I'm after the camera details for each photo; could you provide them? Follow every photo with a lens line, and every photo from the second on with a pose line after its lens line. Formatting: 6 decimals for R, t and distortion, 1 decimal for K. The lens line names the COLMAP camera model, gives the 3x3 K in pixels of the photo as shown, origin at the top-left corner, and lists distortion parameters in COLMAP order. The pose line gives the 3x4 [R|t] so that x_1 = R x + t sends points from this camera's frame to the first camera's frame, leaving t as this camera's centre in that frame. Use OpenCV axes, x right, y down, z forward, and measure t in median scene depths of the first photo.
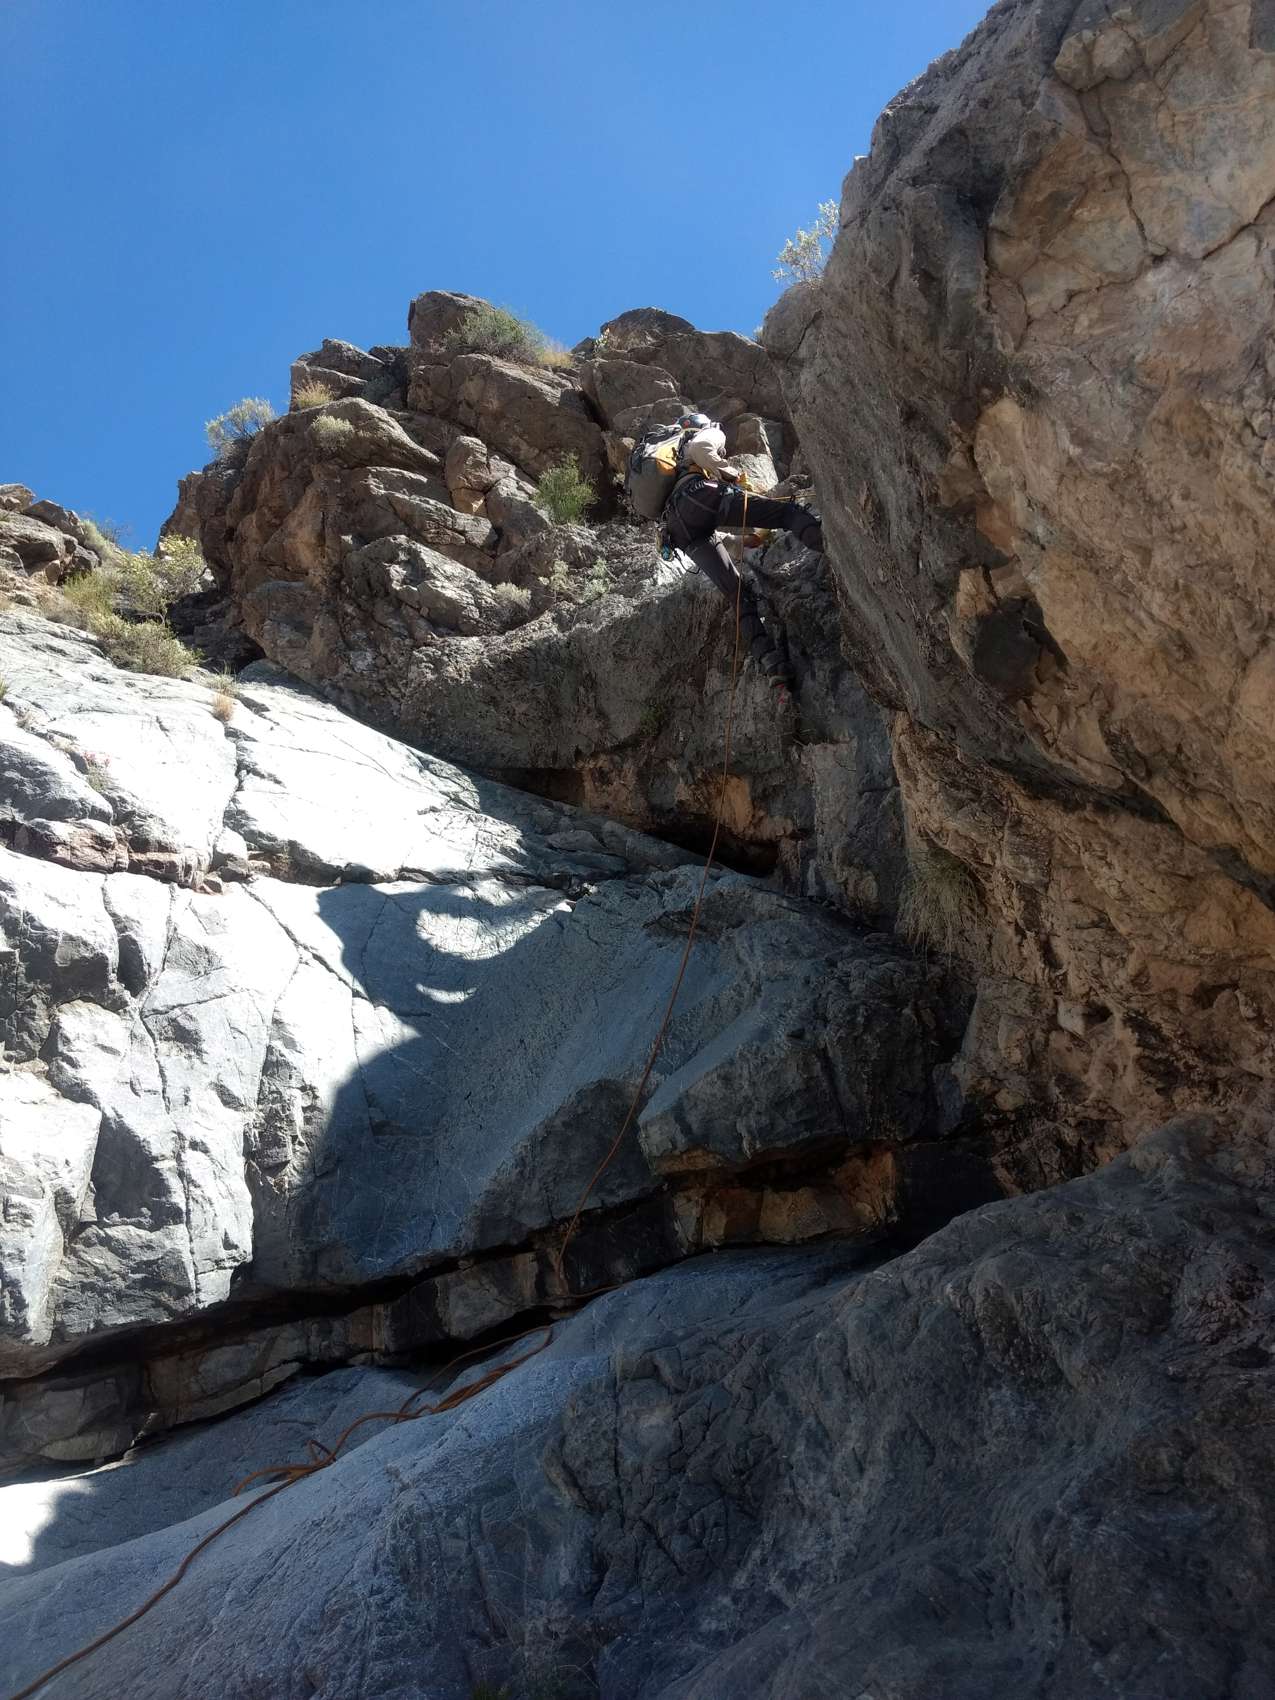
lens RADIAL K [[1284.9, 0, 677.8], [0, 1284.9, 911.1], [0, 0, 1]] dist [-0.017559, 0.060161]
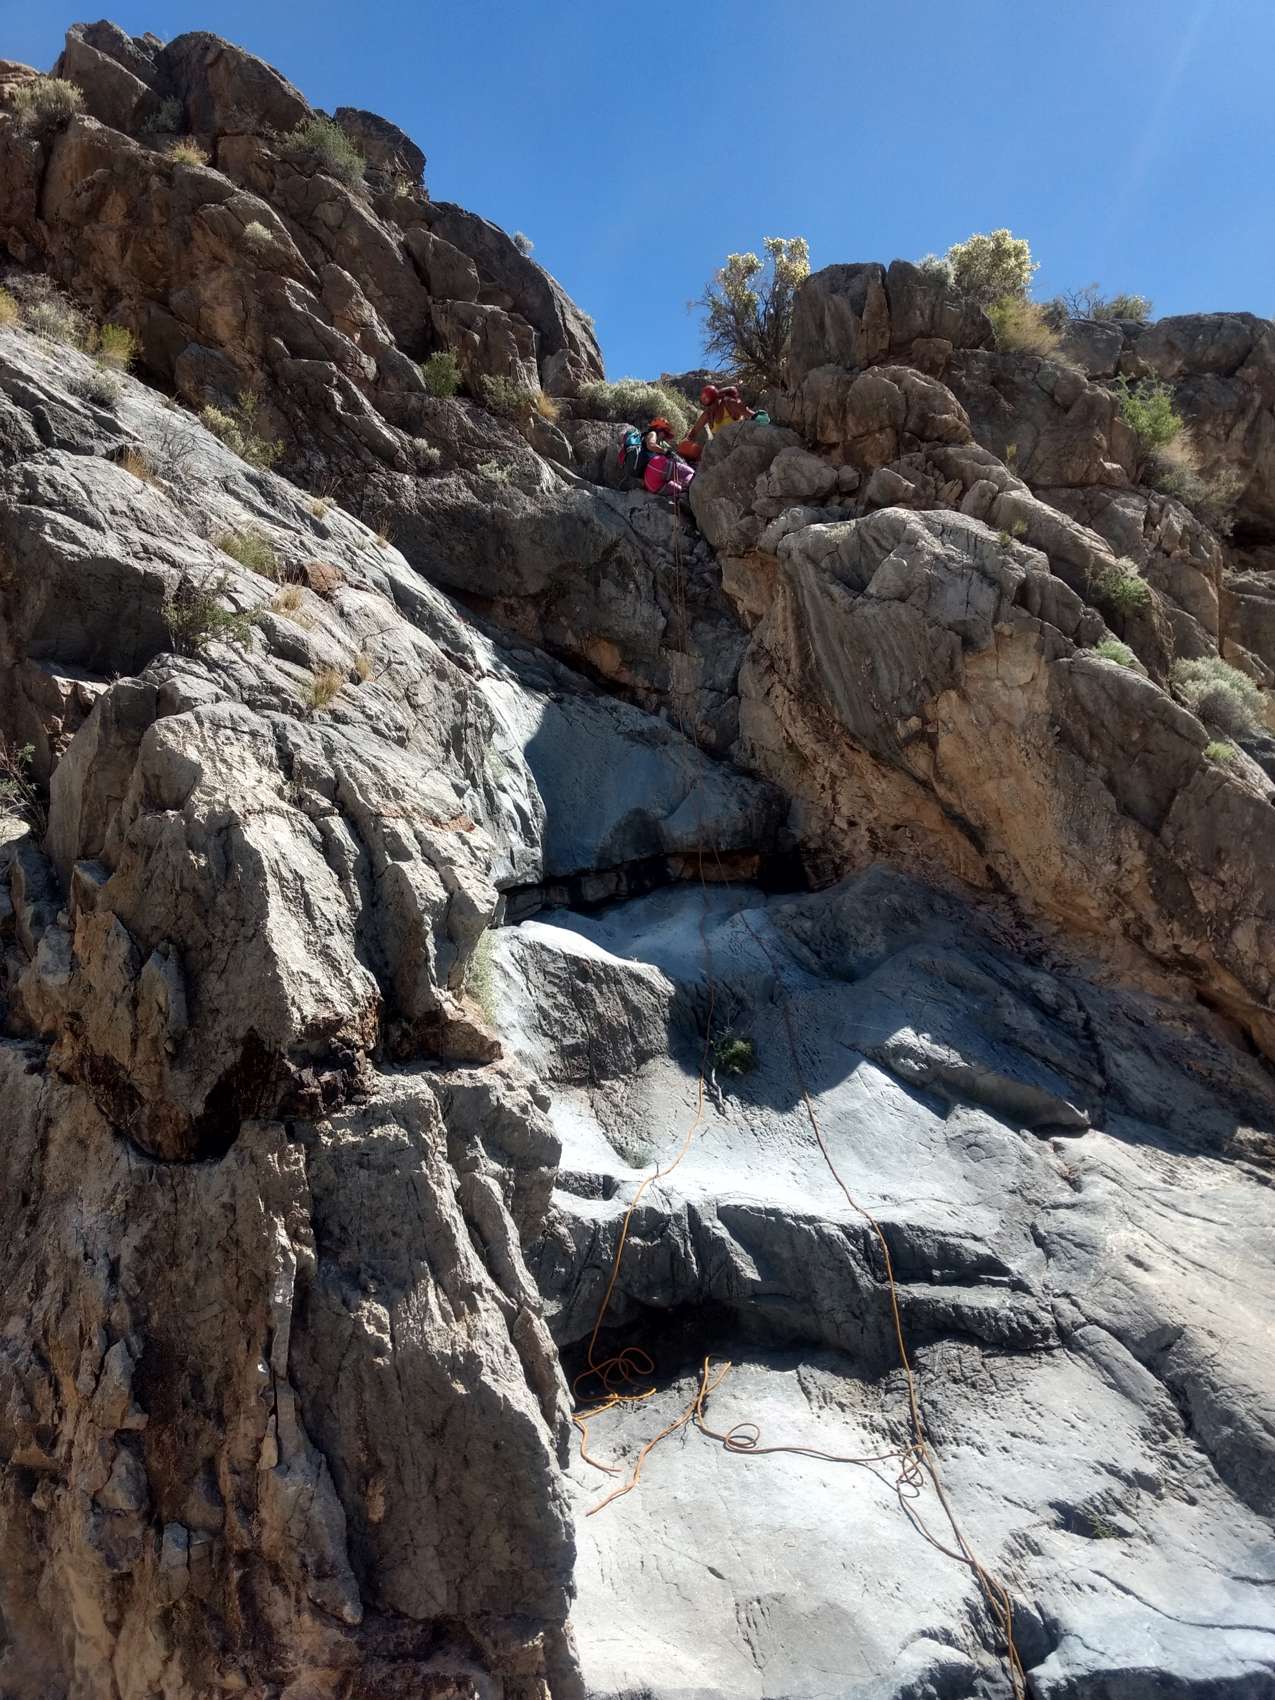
lens RADIAL K [[1311.2, 0, 633.1], [0, 1311.2, 845.0], [0, 0, 1]] dist [0.028724, 0.017269]
pose [[0.828528, 0.135756, 0.543241, -1.484554], [-0.244169, 0.960662, 0.132326, -0.130276], [-0.503907, -0.242279, 0.829083, -1.112131]]
